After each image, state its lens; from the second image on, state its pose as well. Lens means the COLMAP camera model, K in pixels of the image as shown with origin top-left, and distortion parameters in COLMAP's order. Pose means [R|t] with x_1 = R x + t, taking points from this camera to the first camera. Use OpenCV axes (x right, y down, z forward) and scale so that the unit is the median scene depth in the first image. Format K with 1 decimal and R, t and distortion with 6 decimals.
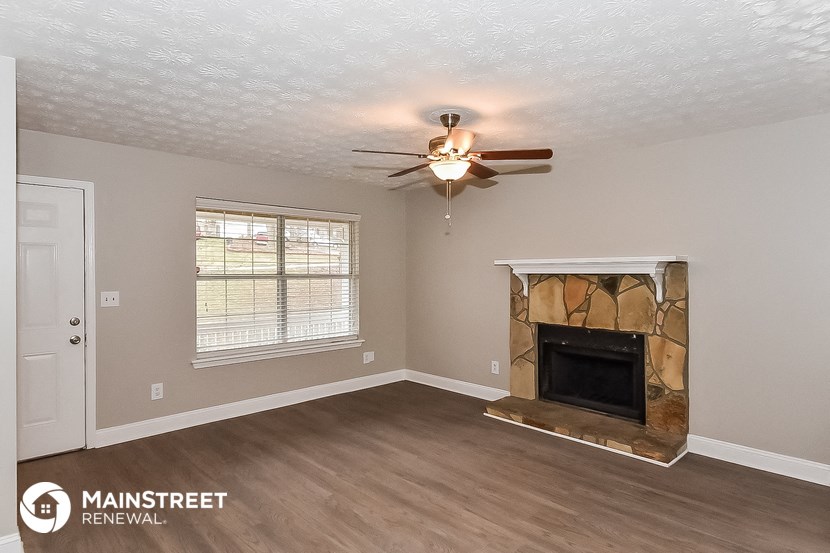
lens RADIAL K [[472.3, 0, 415.0], [0, 472.3, 276.5], [0, 0, 1]] dist [0.006818, -0.000018]
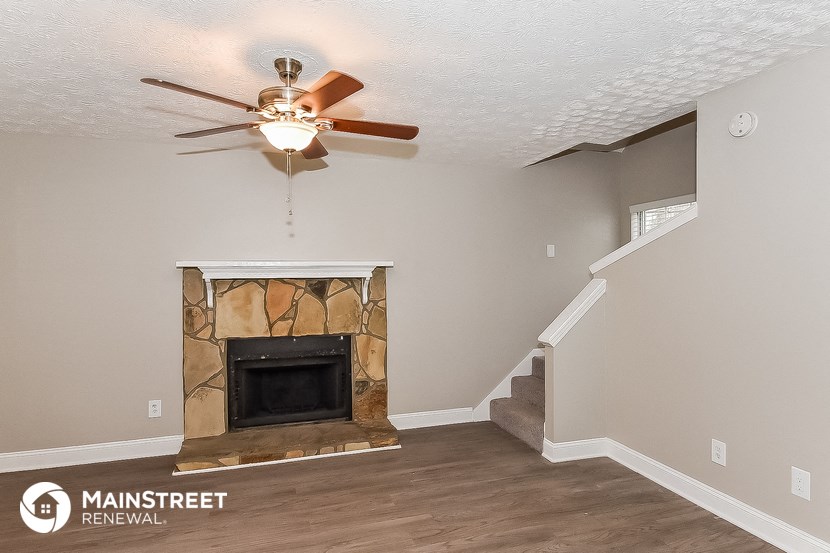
lens RADIAL K [[472.3, 0, 415.0], [0, 472.3, 276.5], [0, 0, 1]] dist [0.006818, -0.000018]
pose [[0.435848, -0.006439, 0.899997, -0.393278], [0.018244, 0.999832, -0.001682, -0.003230], [-0.899835, 0.017153, 0.435892, 0.399370]]
